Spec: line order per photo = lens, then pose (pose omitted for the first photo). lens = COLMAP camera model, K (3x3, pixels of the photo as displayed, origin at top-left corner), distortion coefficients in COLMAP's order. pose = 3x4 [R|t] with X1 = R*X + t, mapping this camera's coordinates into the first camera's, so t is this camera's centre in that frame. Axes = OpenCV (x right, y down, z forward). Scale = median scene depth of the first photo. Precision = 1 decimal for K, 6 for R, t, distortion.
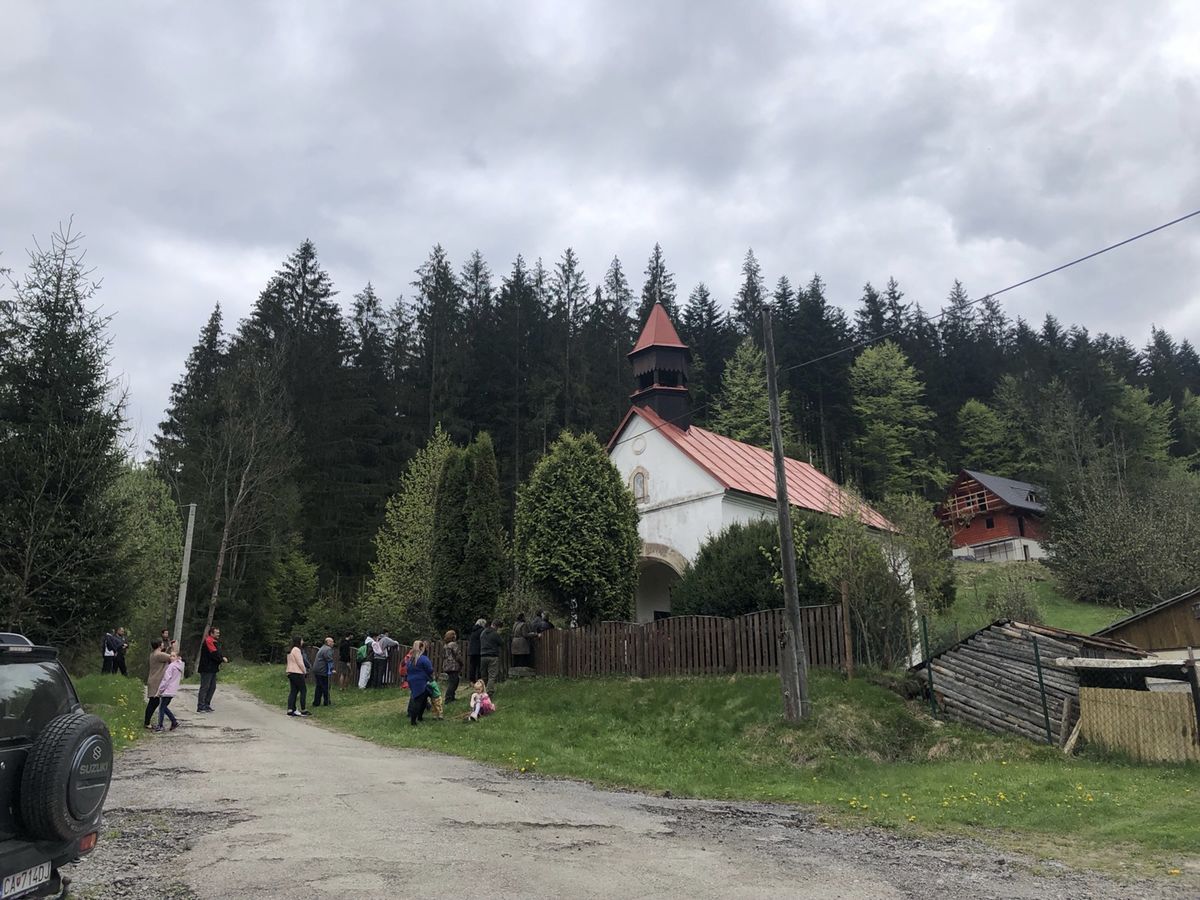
lens RADIAL K [[971.3, 0, 600.0], [0, 971.3, 450.0], [0, 0, 1]] dist [0.076237, -0.110610]
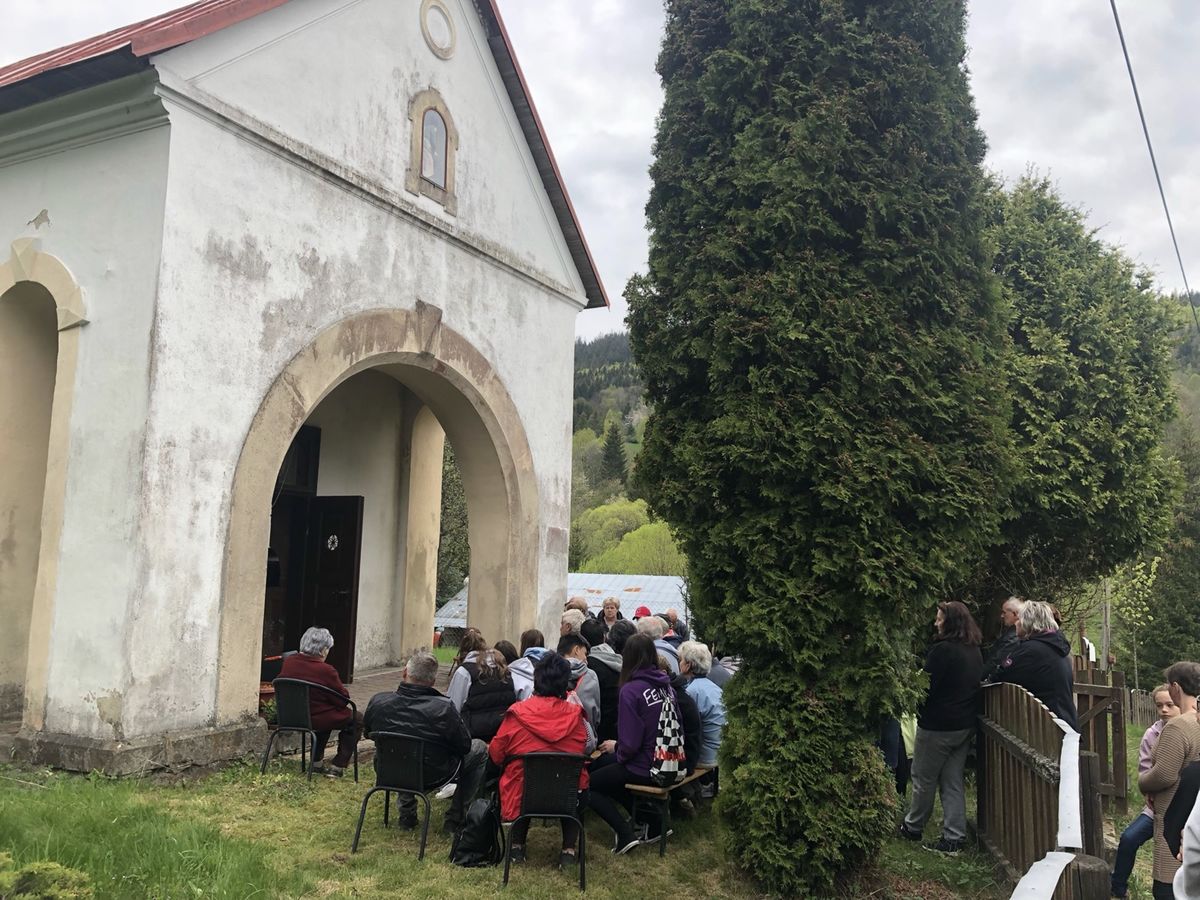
lens RADIAL K [[971.3, 0, 600.0], [0, 971.3, 450.0], [0, 0, 1]] dist [0.076237, -0.110610]
pose [[-0.310724, 0.115151, 0.943499, -0.299106], [-0.304115, 0.928411, -0.213464, 0.197364], [-0.900536, -0.353260, -0.253460, 1.028589]]
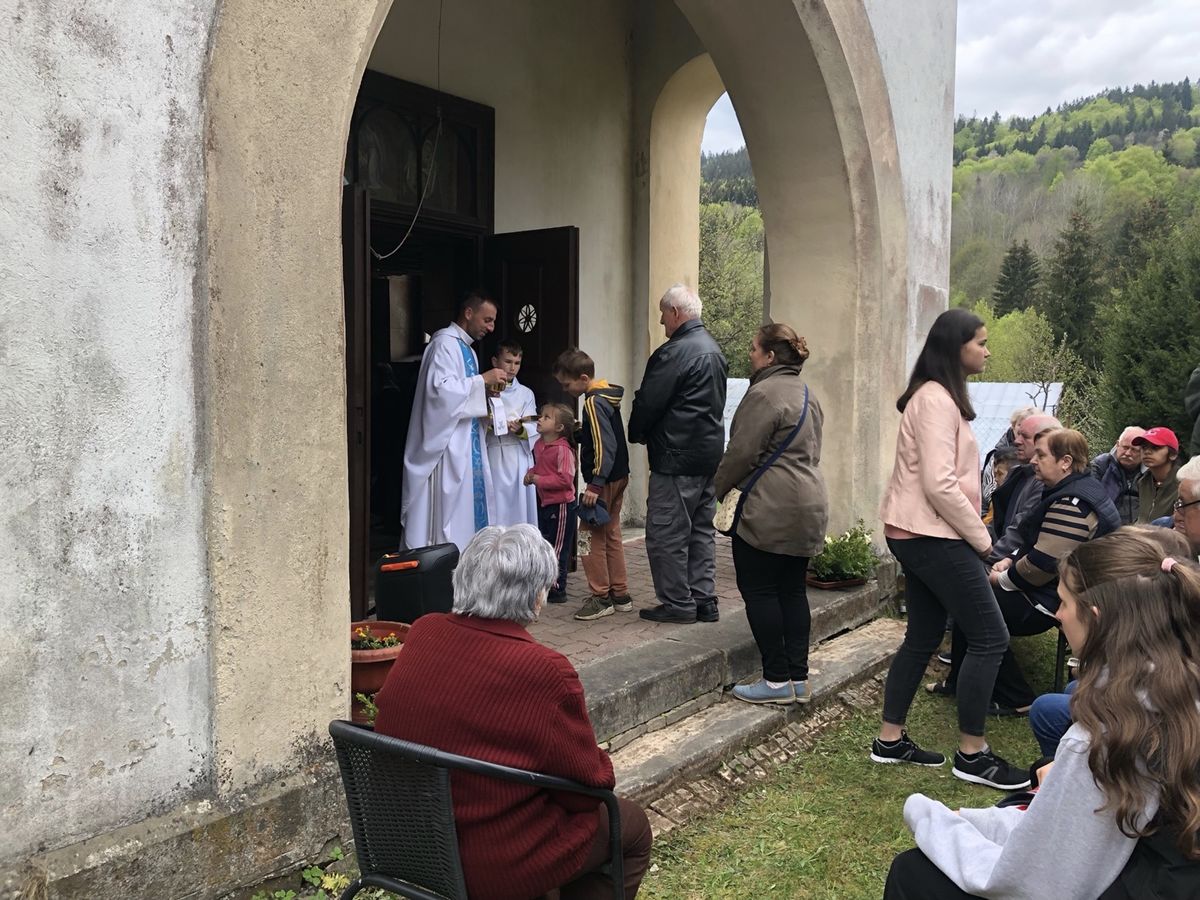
lens RADIAL K [[975.6, 0, 600.0], [0, 975.6, 428.9], [0, 0, 1]] dist [0.055006, -0.003668]
pose [[-0.115177, -0.038974, 0.992580, -0.106307], [-0.299725, 0.954022, 0.002680, 0.197853], [-0.947047, -0.297193, -0.121563, 1.016240]]
